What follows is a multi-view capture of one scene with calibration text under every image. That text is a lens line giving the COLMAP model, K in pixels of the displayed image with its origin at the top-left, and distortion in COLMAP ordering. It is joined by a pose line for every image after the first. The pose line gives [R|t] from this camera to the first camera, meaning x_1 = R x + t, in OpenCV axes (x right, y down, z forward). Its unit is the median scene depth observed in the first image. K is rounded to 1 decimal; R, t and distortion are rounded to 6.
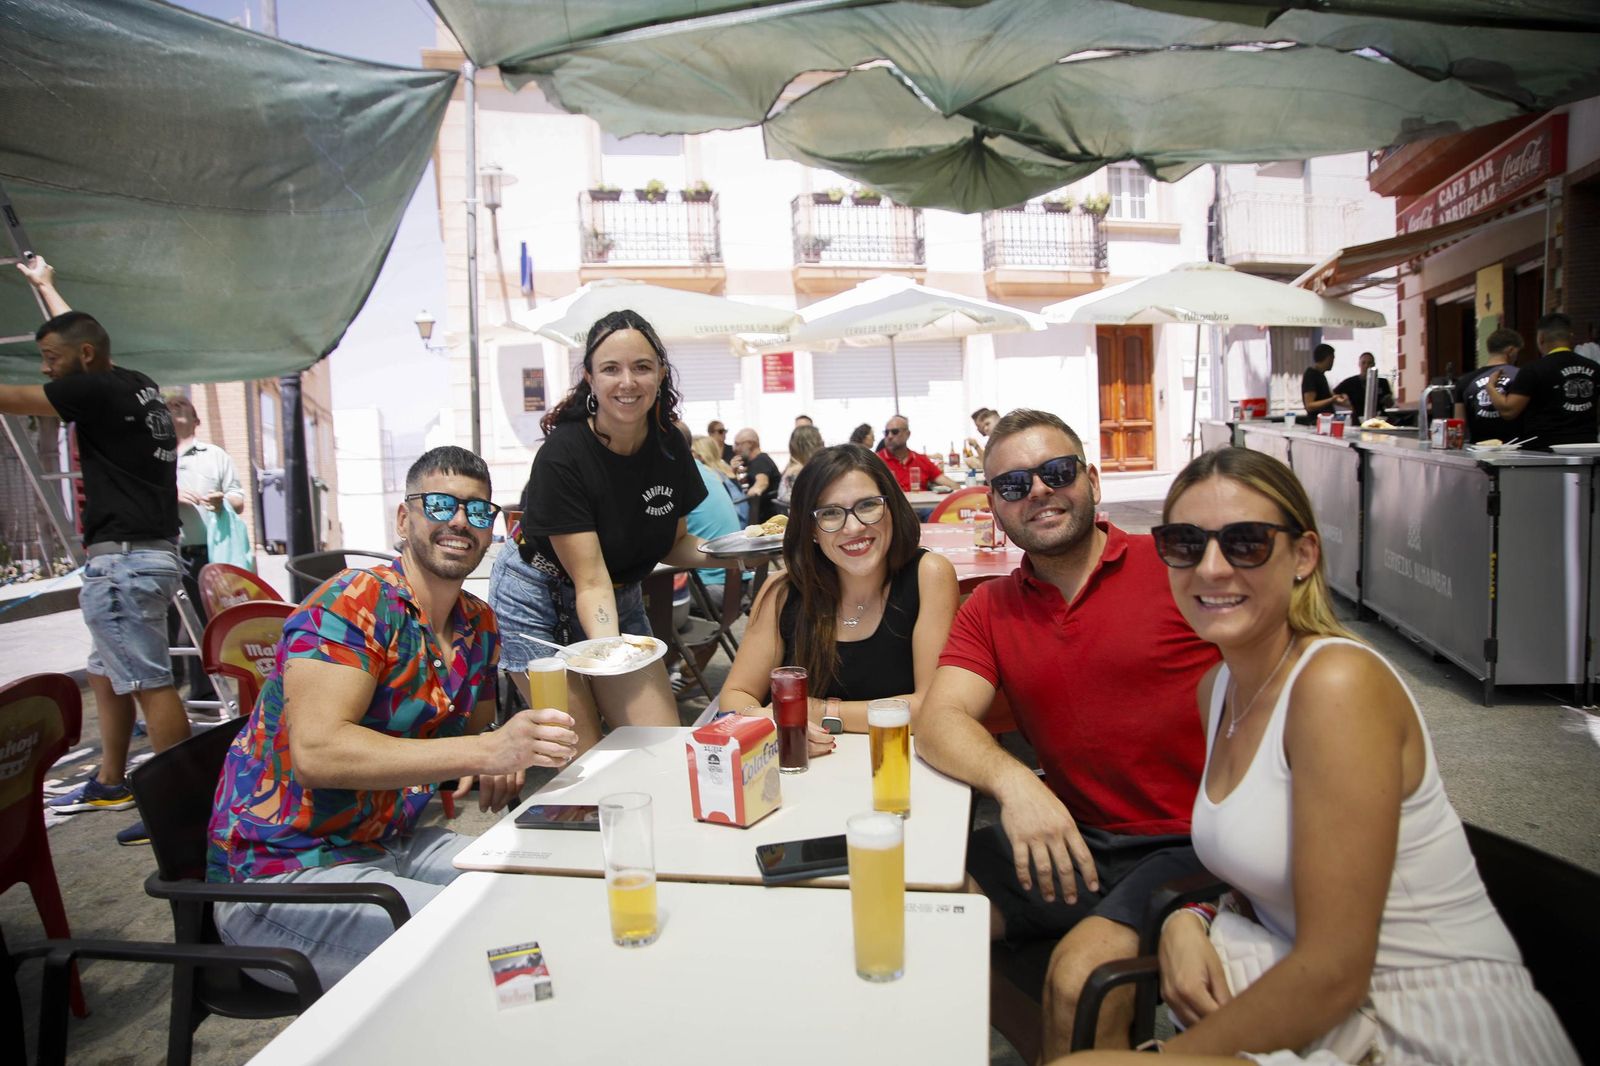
lens RADIAL K [[1095.4, 0, 791.3], [0, 1095.4, 538.6], [0, 0, 1]] dist [-0.128650, 0.088895]
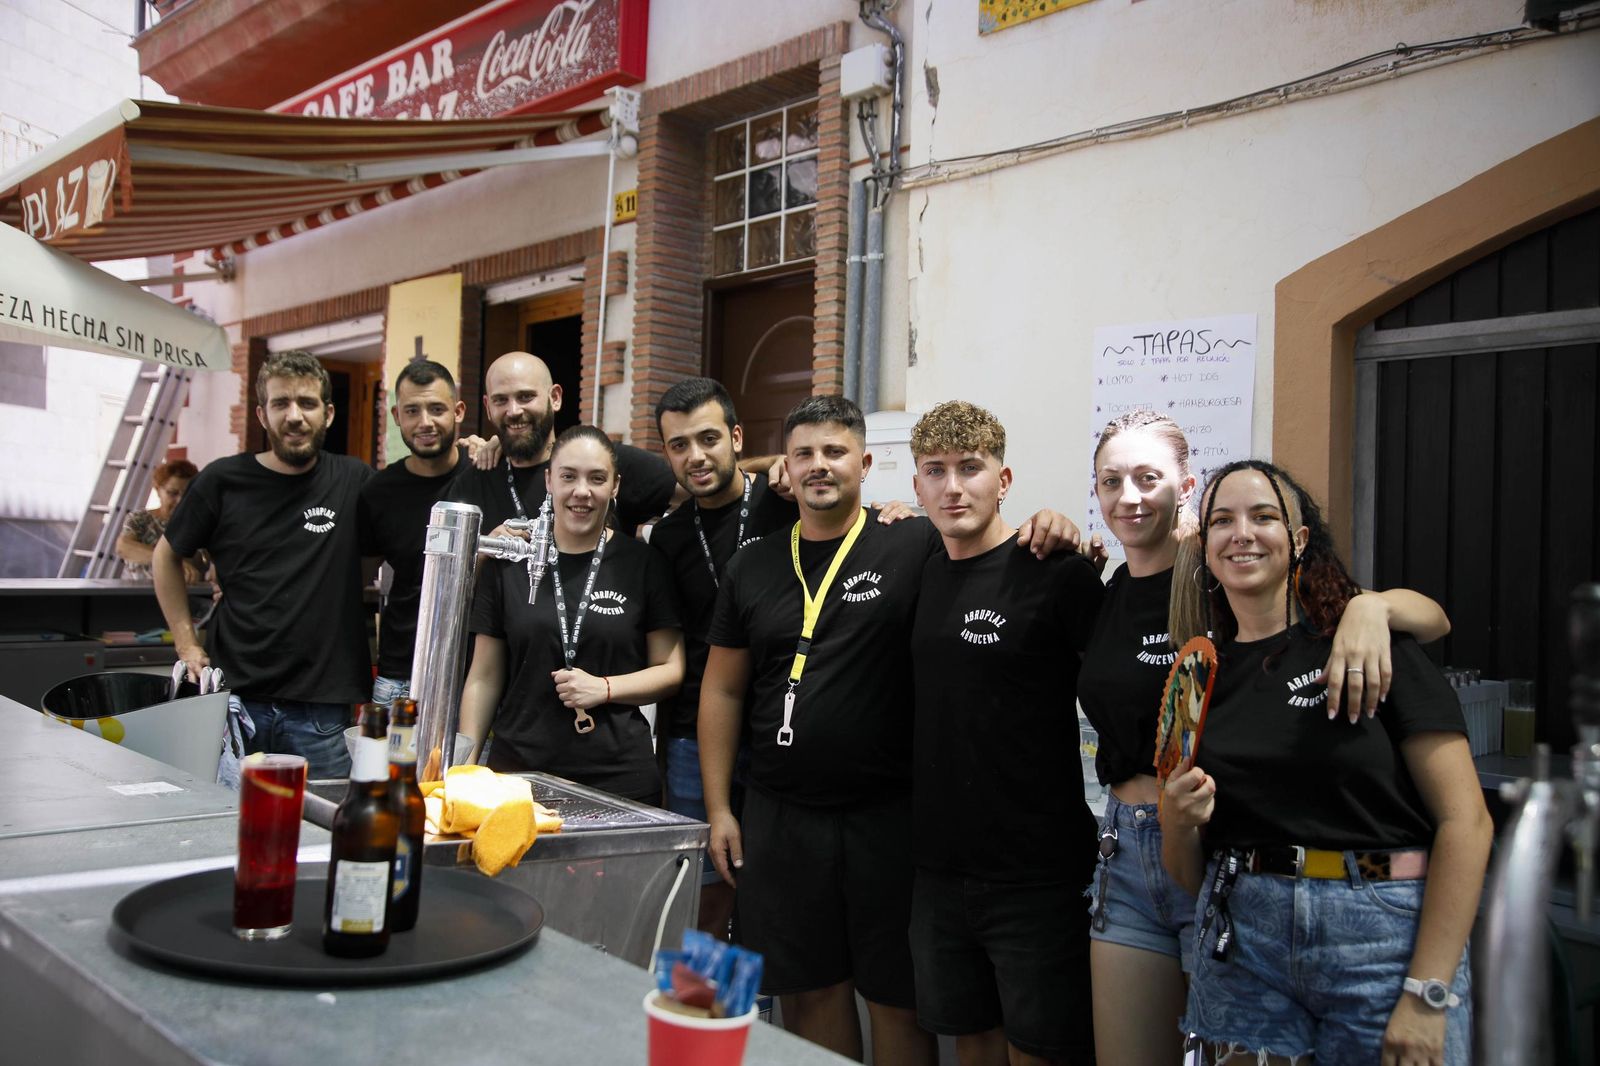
lens RADIAL K [[1405.9, 0, 791.7], [0, 1405.9, 538.8], [0, 0, 1]] dist [-0.060994, 0.200830]
pose [[0.530764, 0.076341, 0.844074, 0.175322], [0.011447, 0.995198, -0.097207, -0.061454], [-0.847442, 0.061256, 0.527342, 0.390016]]
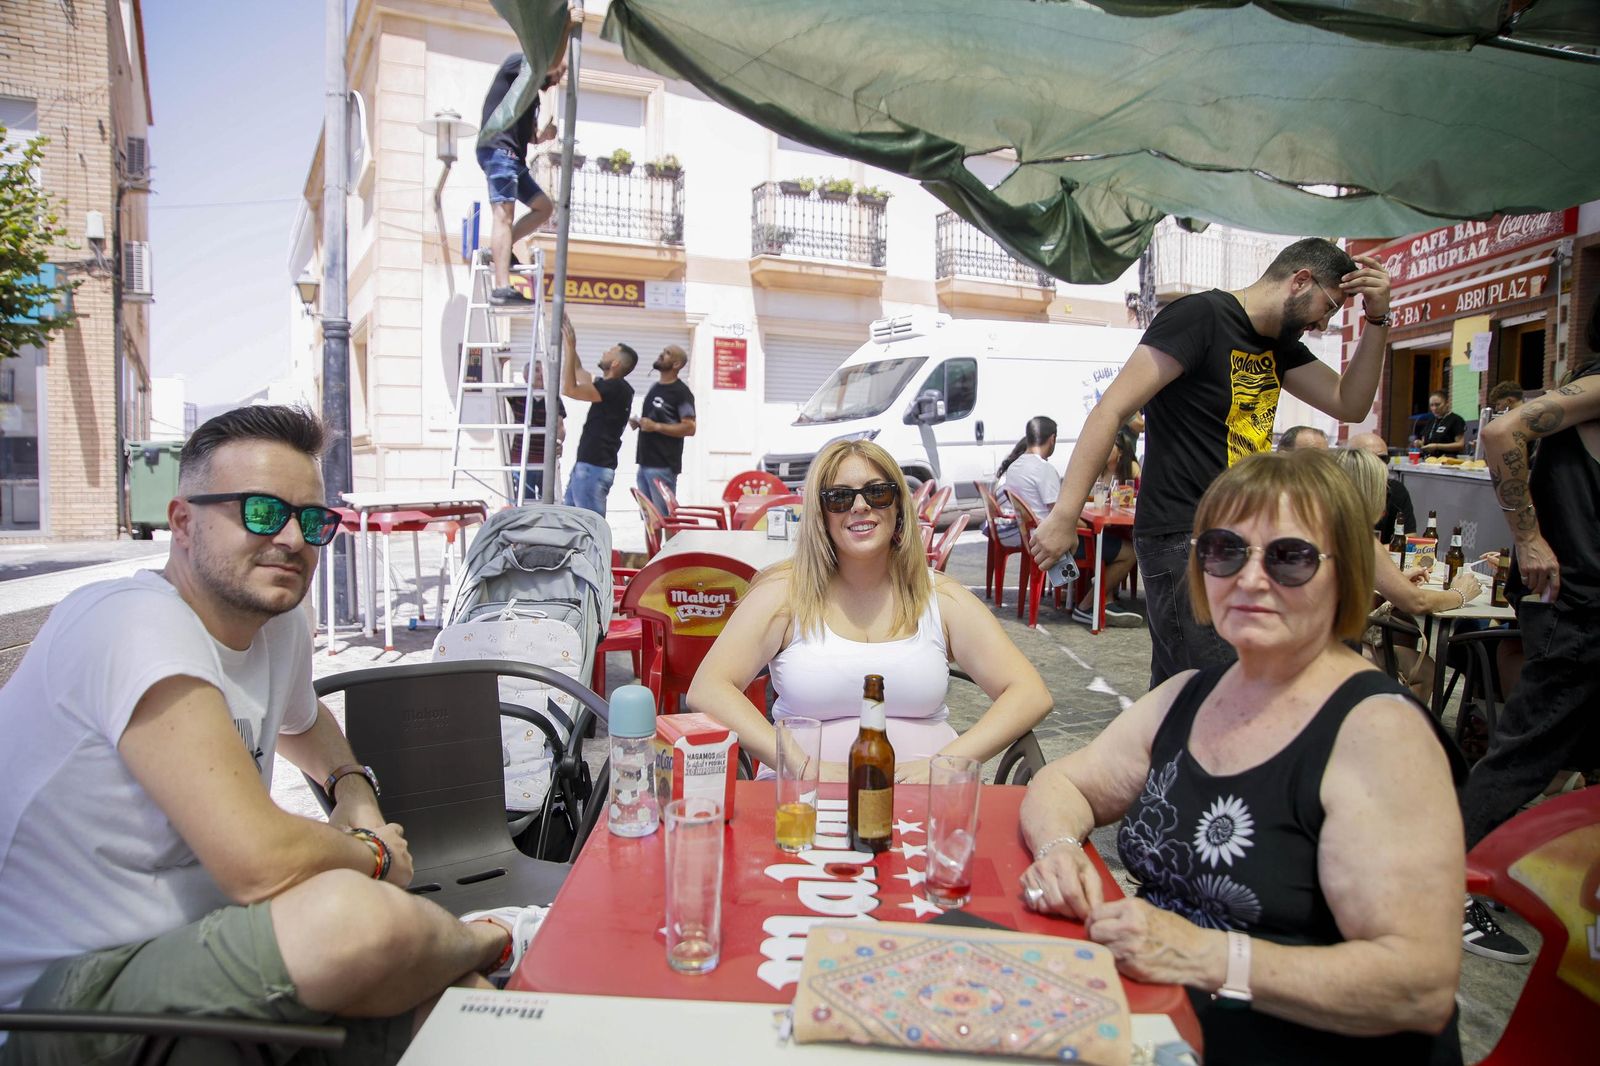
lens RADIAL K [[1095.4, 0, 791.3], [0, 1095.4, 538.6], [0, 0, 1]] dist [-0.128650, 0.088895]
pose [[0.979934, 0.041930, 0.194865, -0.140261], [-0.041420, 0.999119, -0.006690, -0.001258], [-0.194974, -0.001515, 0.980807, 0.068845]]
